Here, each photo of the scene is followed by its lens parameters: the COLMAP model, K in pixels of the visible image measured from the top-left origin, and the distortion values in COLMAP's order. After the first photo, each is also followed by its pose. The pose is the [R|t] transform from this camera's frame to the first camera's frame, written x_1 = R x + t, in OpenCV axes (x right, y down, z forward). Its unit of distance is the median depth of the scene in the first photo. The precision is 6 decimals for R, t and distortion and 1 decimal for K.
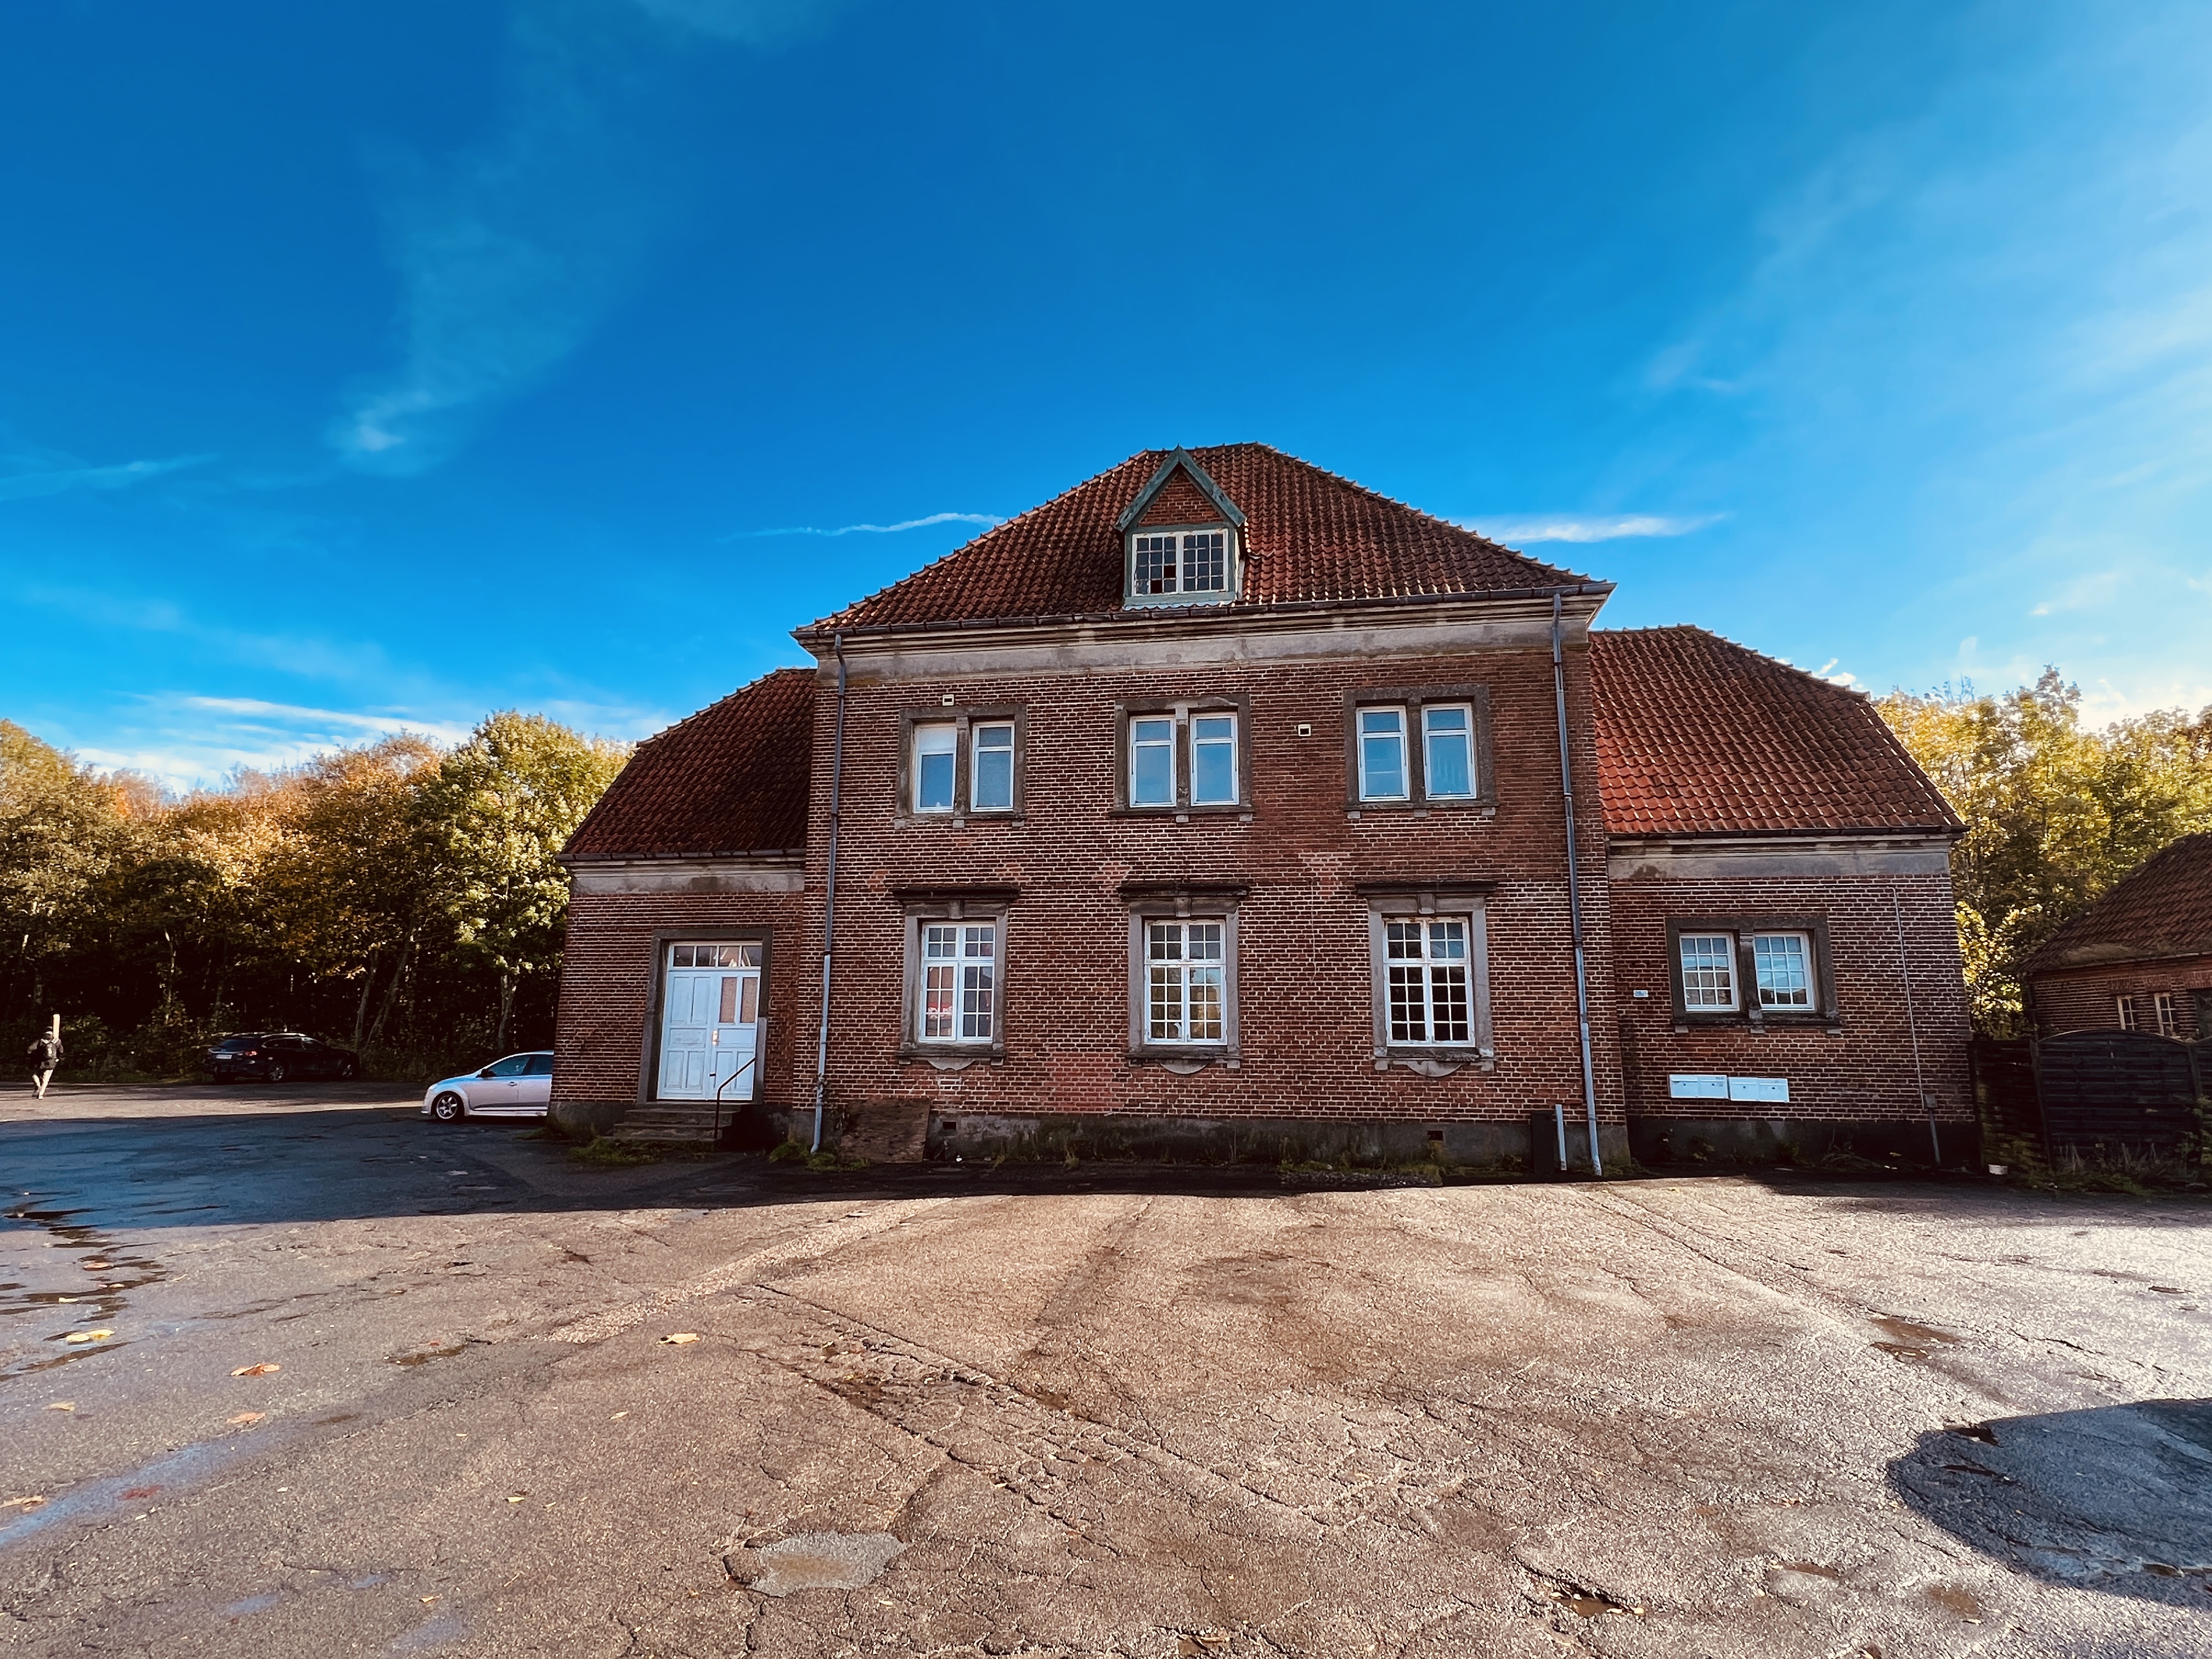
lens RADIAL K [[1108.4, 0, 1143.7], [0, 1108.4, 838.7], [0, 0, 1]] dist [0.002072, 0.000344]
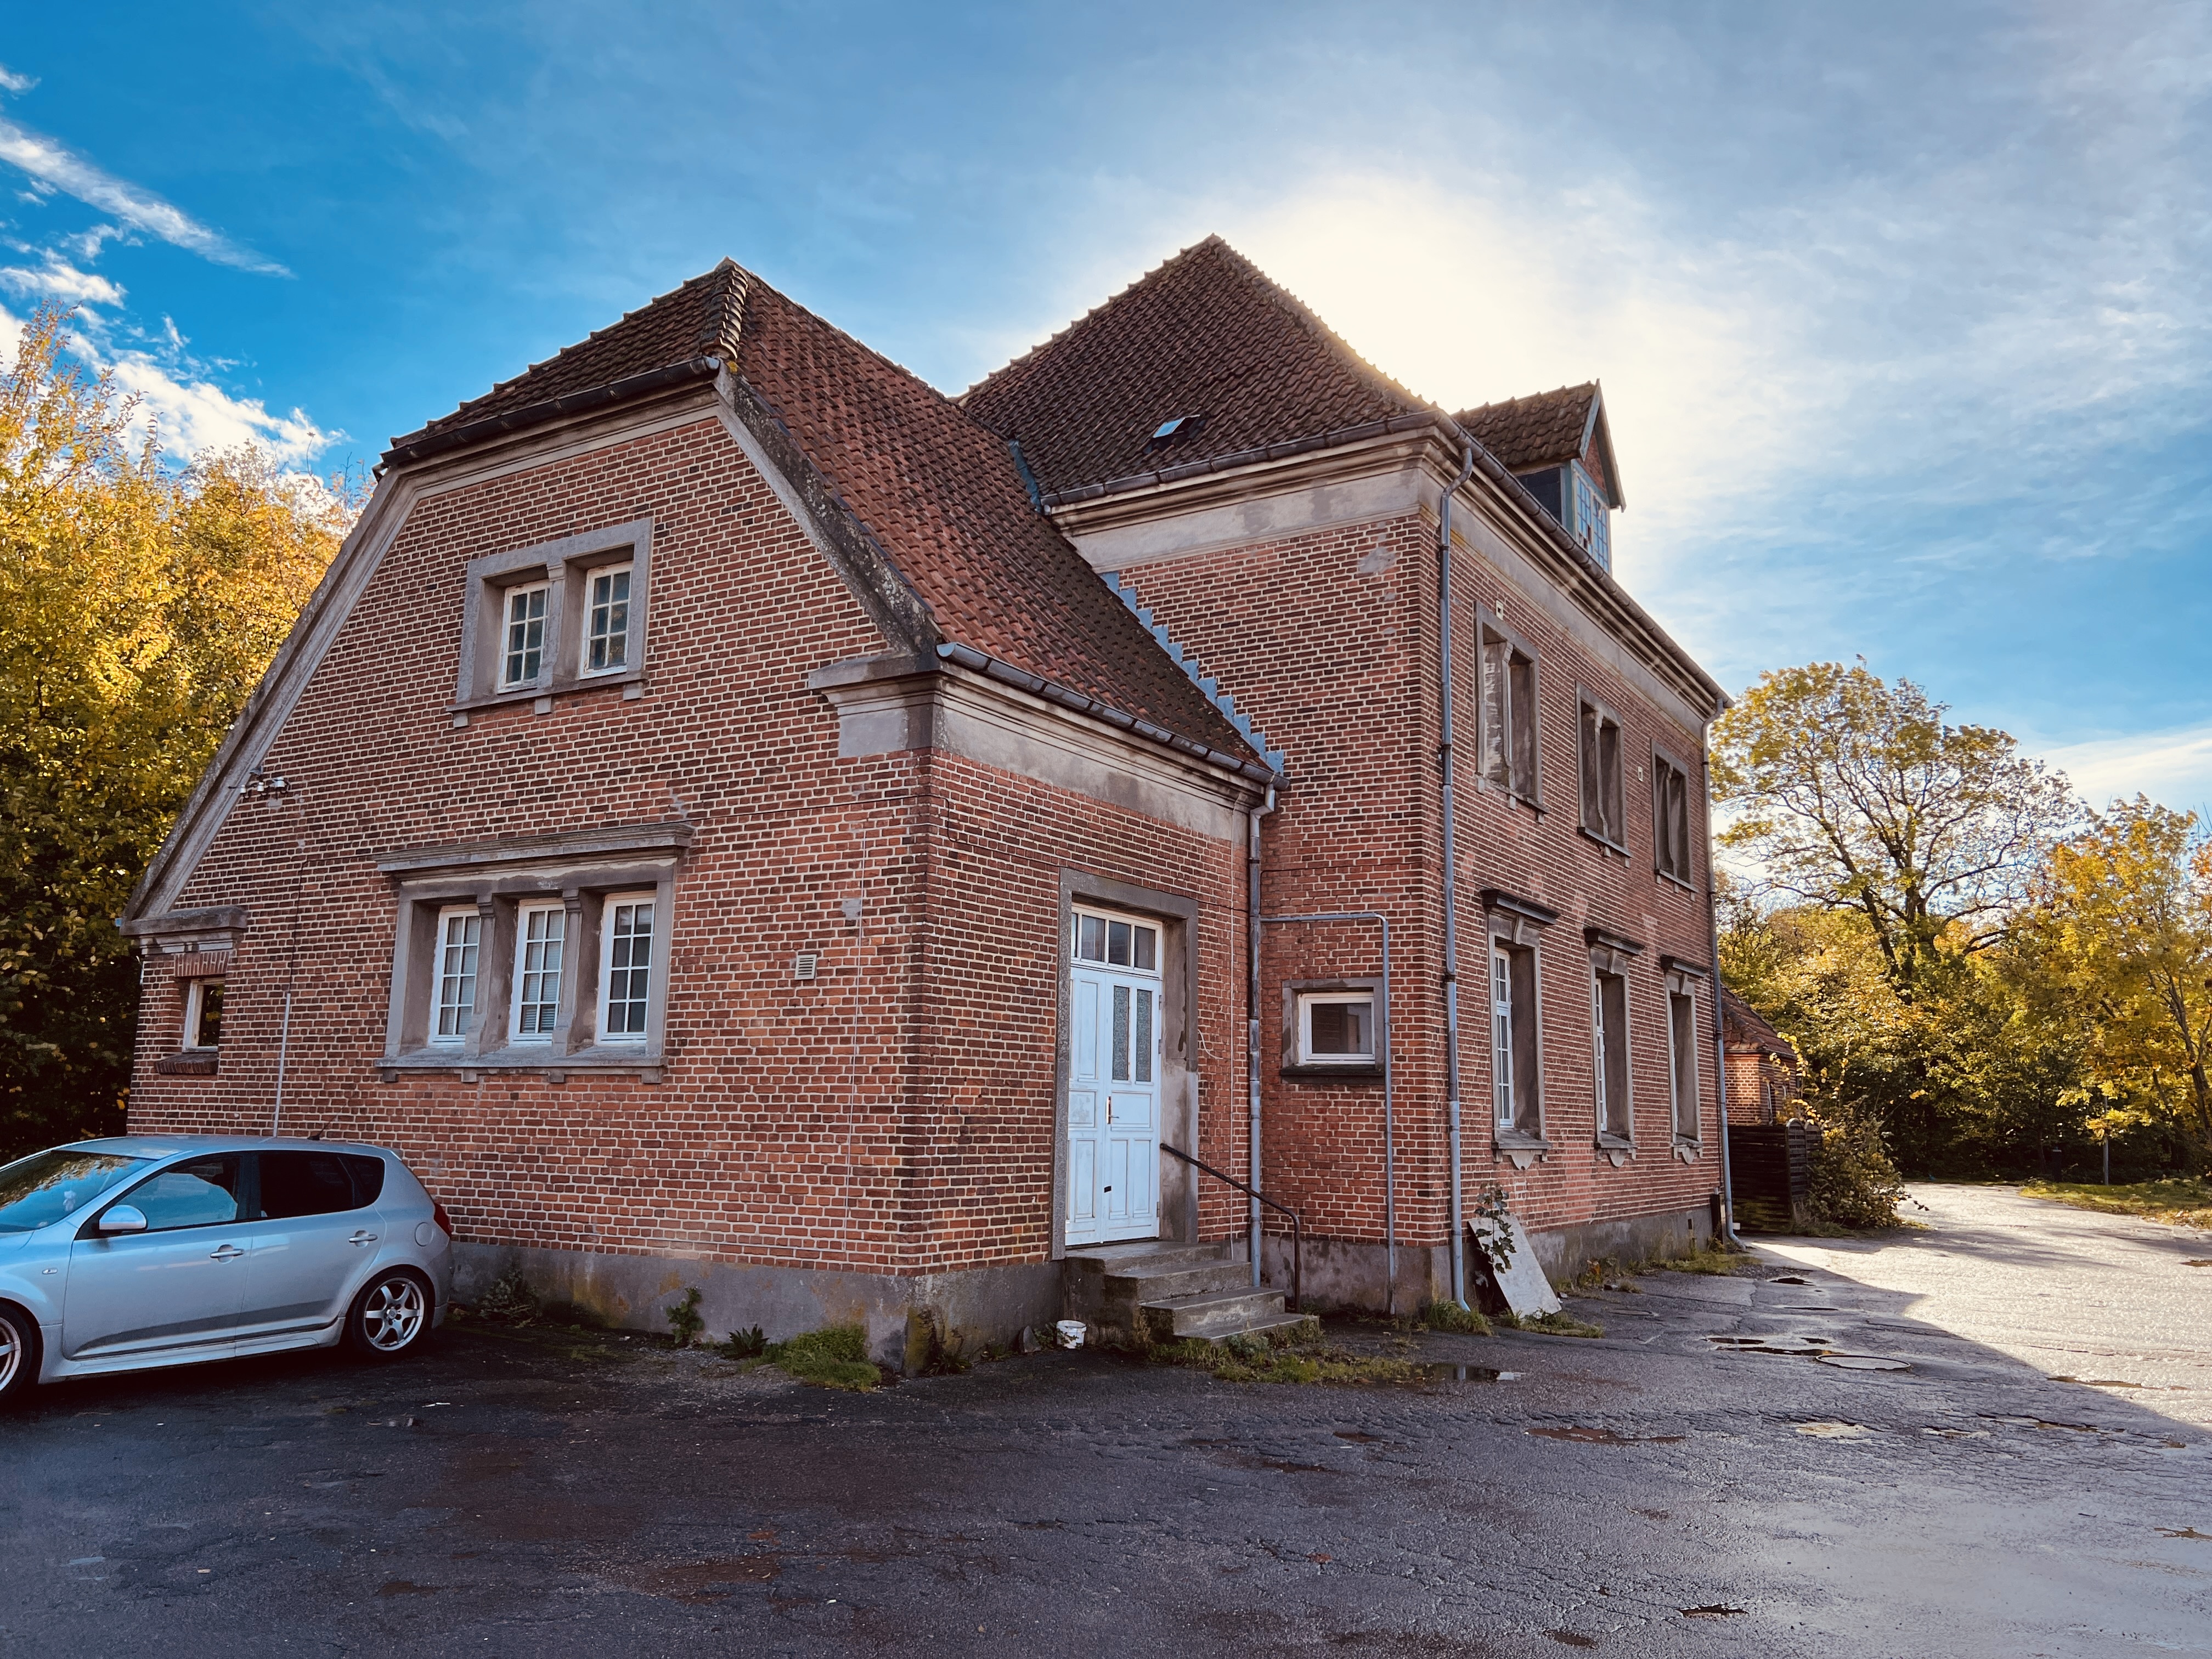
lens RADIAL K [[1684.0, 0, 1104.0], [0, 1684.0, 850.6], [0, 0, 1]] dist [0.093452, -0.129217]
pose [[0.353000, 0.139606, 0.925149, -1.182794], [-0.194719, 0.978116, -0.073301, 0.134889], [-0.915137, -0.154268, 0.372459, 0.815932]]
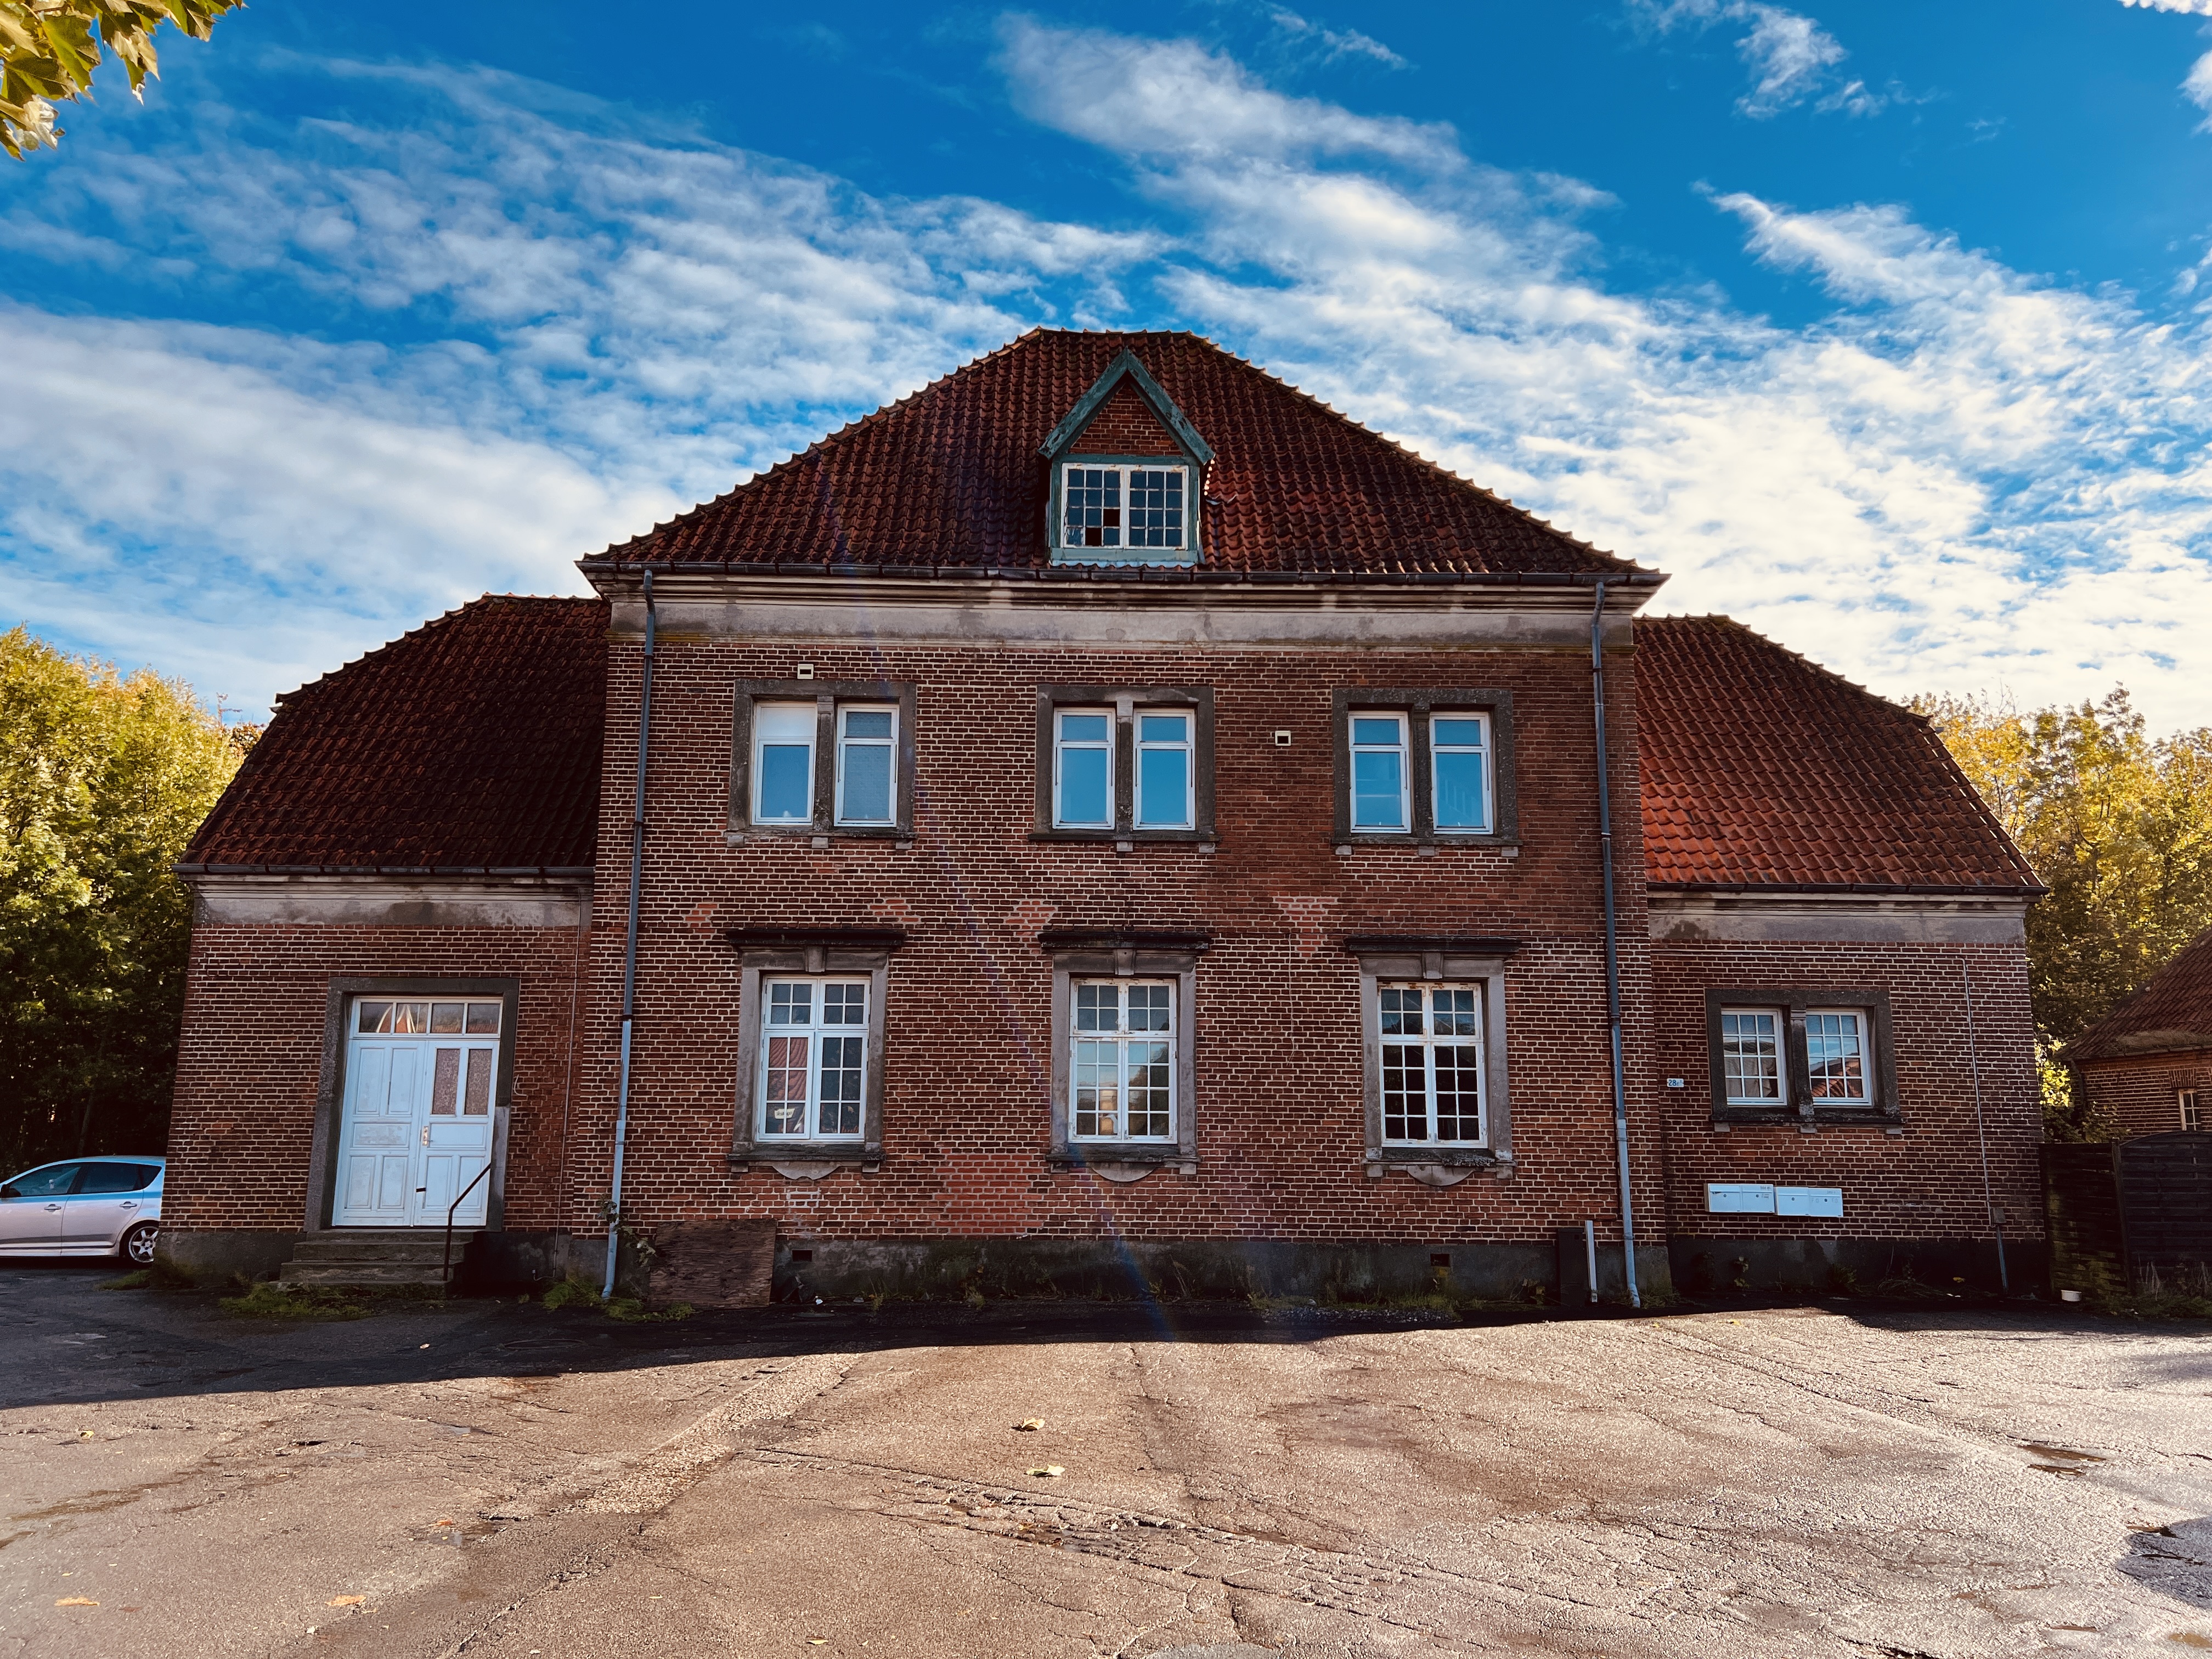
lens RADIAL K [[1684.8, 0, 1106.0], [0, 1684.8, 829.5], [0, 0, 1]] dist [0.096719, -0.128790]
pose [[0.982055, 0.034933, 0.185330, -0.191107], [-0.035436, 0.999372, -0.000598, -0.028217], [-0.185234, -0.005980, 0.982676, -0.136239]]
